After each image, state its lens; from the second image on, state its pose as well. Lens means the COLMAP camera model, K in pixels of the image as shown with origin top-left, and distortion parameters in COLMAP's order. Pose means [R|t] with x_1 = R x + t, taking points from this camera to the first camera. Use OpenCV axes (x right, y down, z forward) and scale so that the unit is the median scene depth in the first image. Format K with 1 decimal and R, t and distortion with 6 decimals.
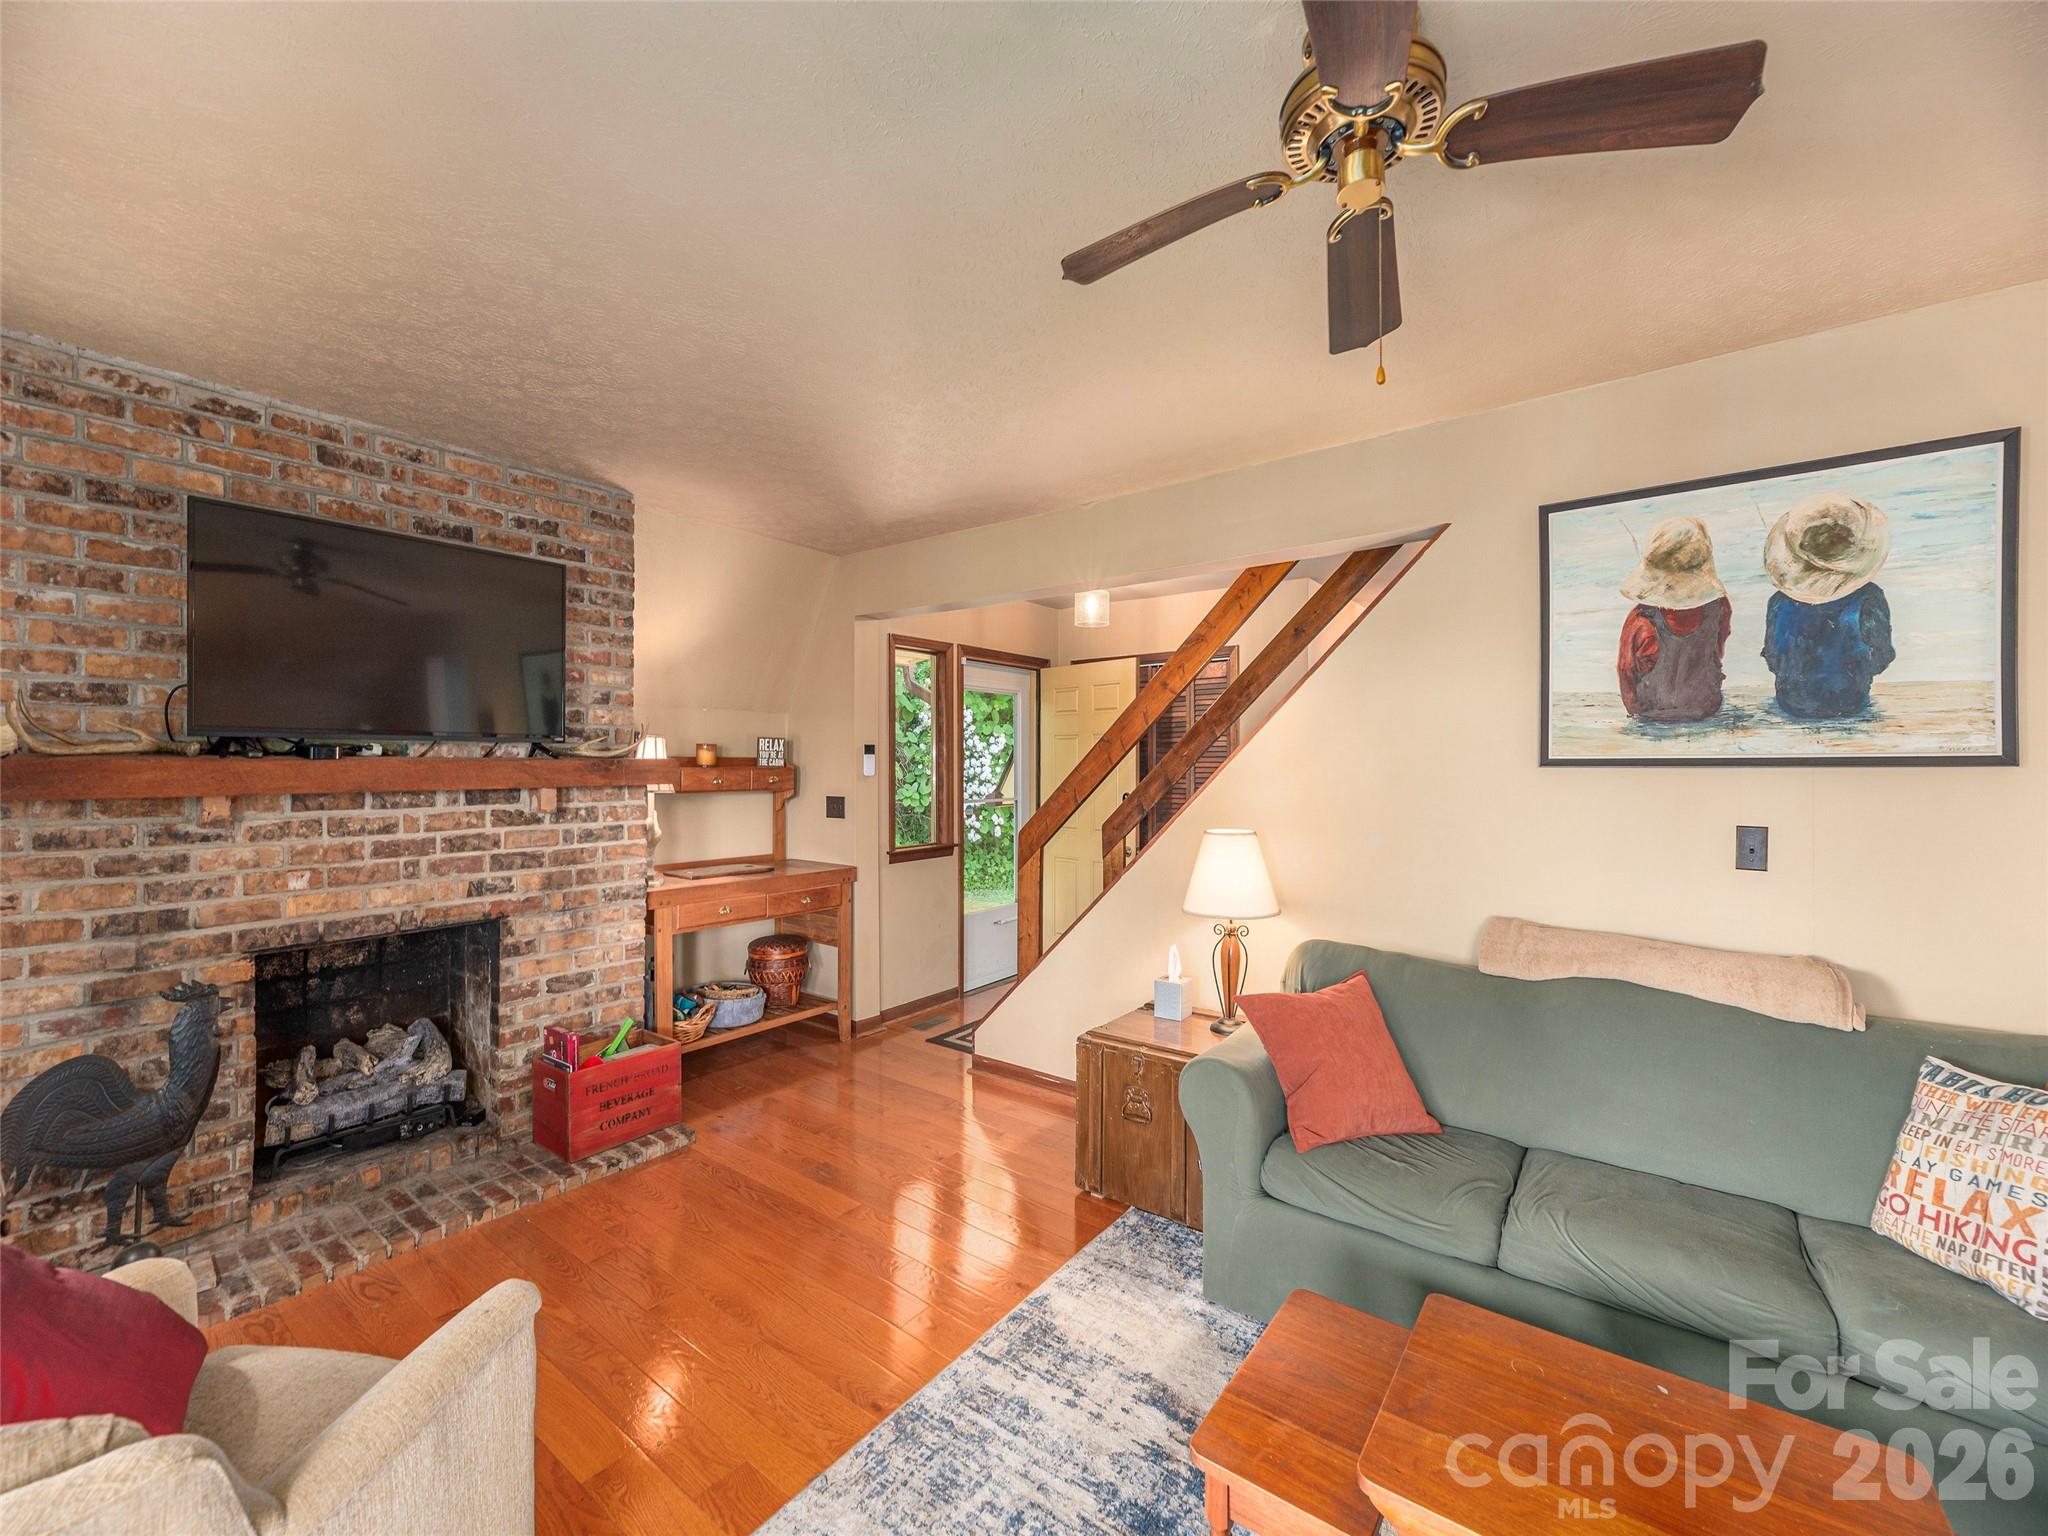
lens RADIAL K [[827.0, 0, 1015.3], [0, 827.0, 767.7], [0, 0, 1]] dist [-0.004034, 0.000350]
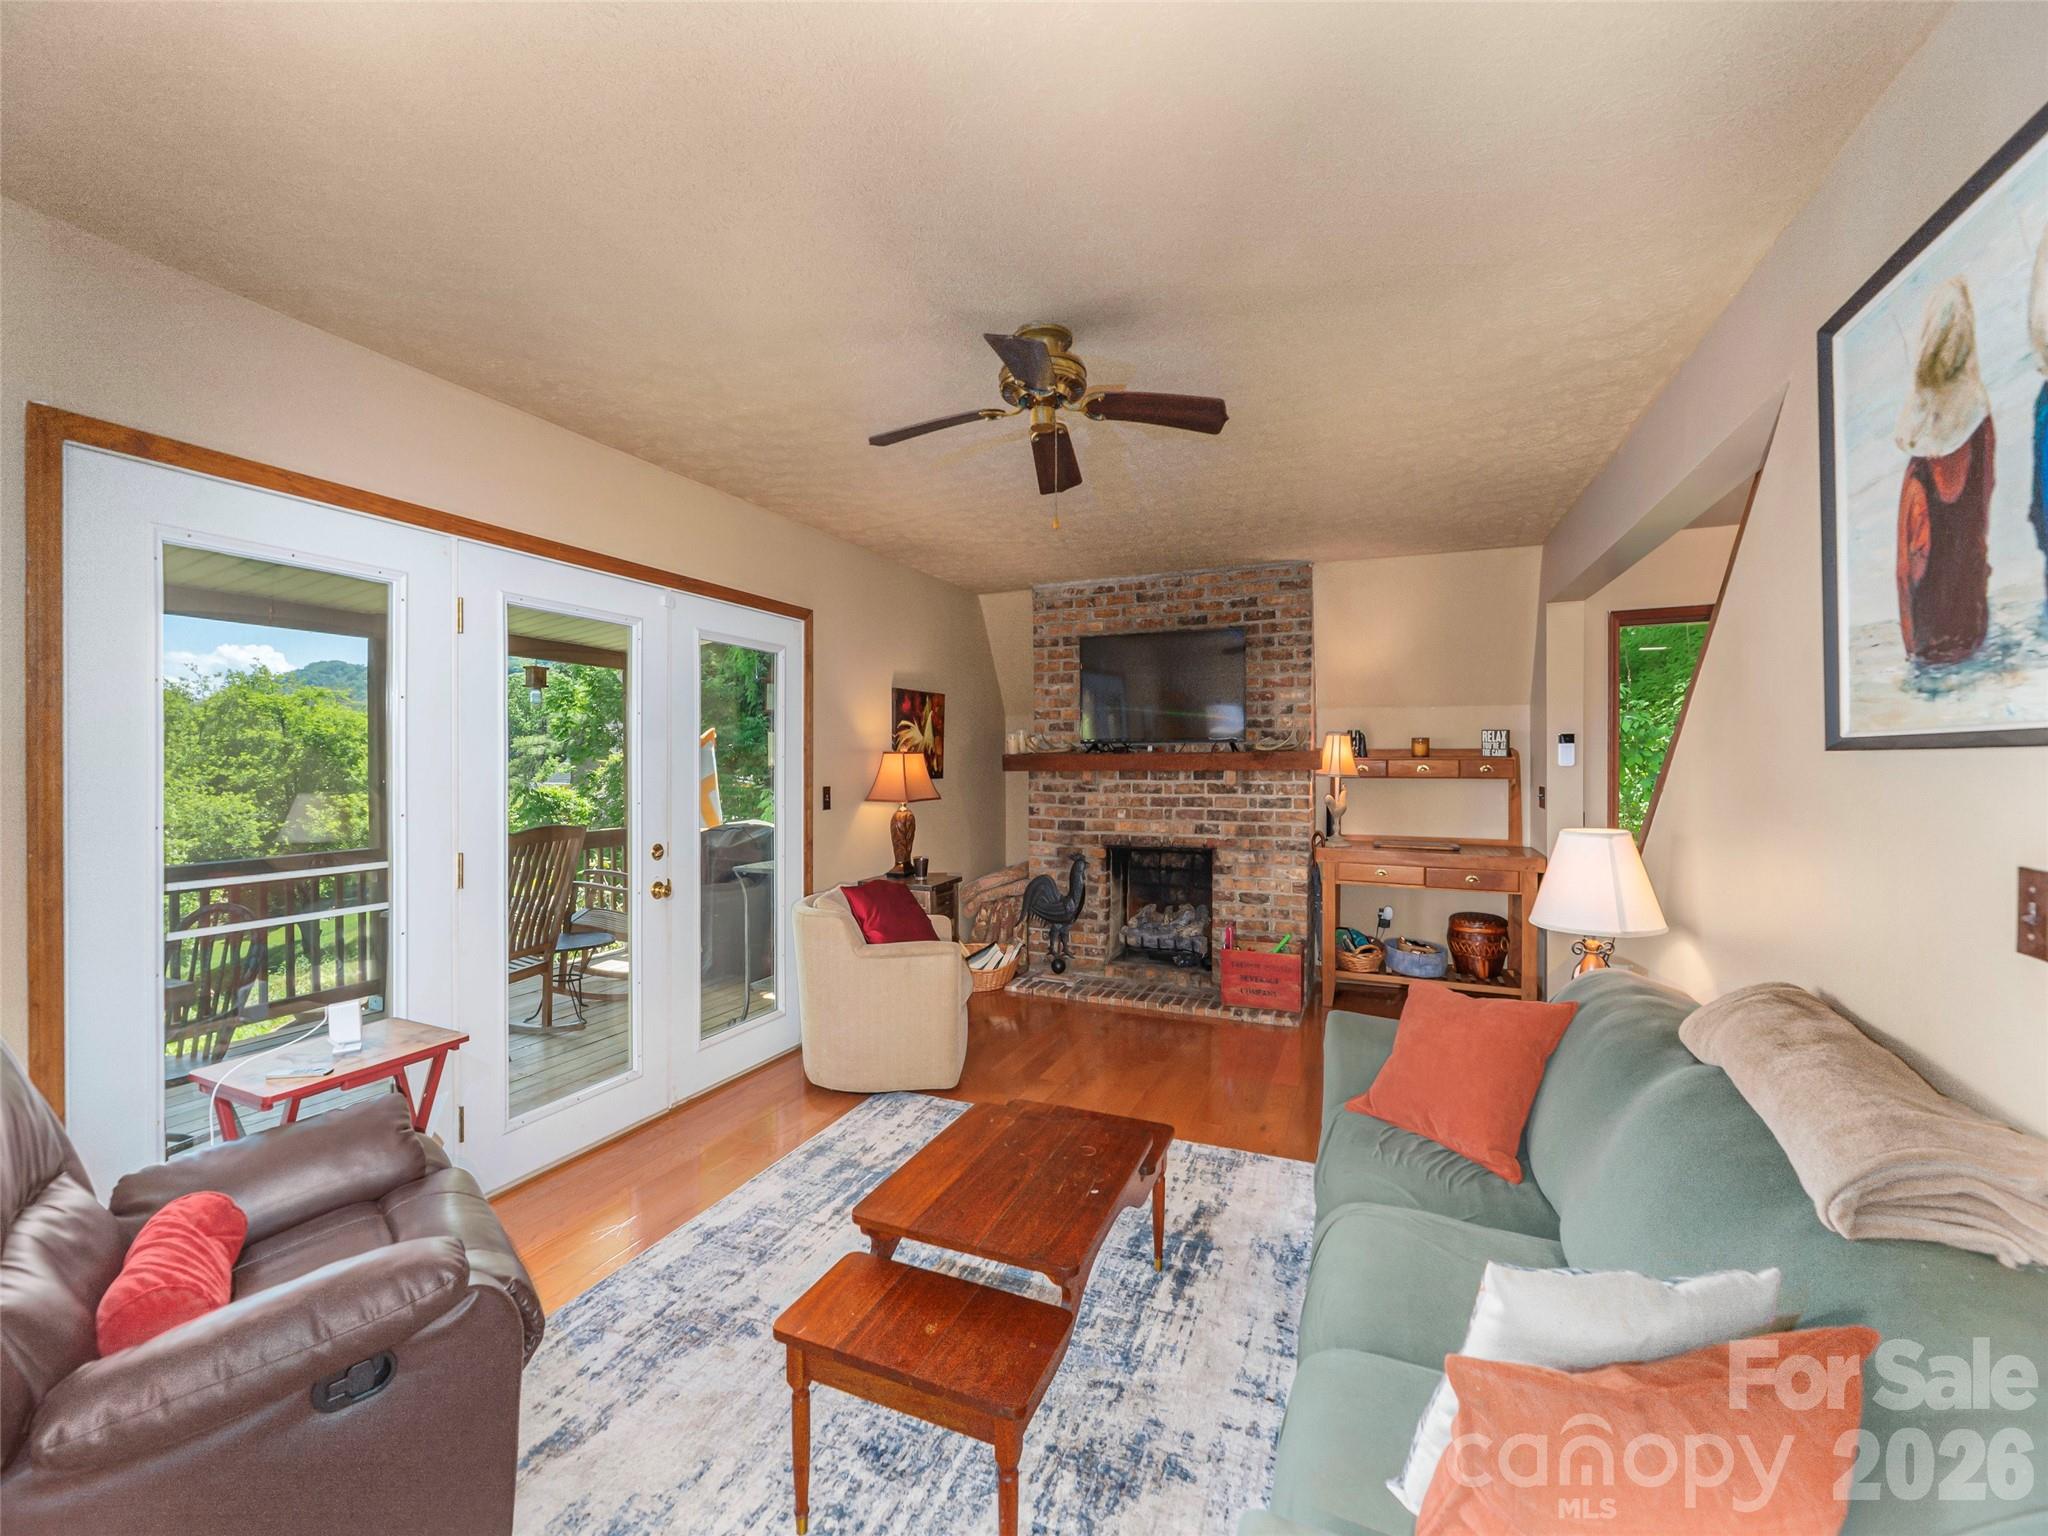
lens RADIAL K [[827.0, 0, 1015.1], [0, 827.0, 762.8], [0, 0, 1]] dist [-0.004034, 0.000350]
pose [[0.242952, 0.002920, -0.970034, 0.894903], [-0.000245, 0.999996, 0.002949, 0.005102], [0.970038, -0.000479, 0.242951, 0.216810]]
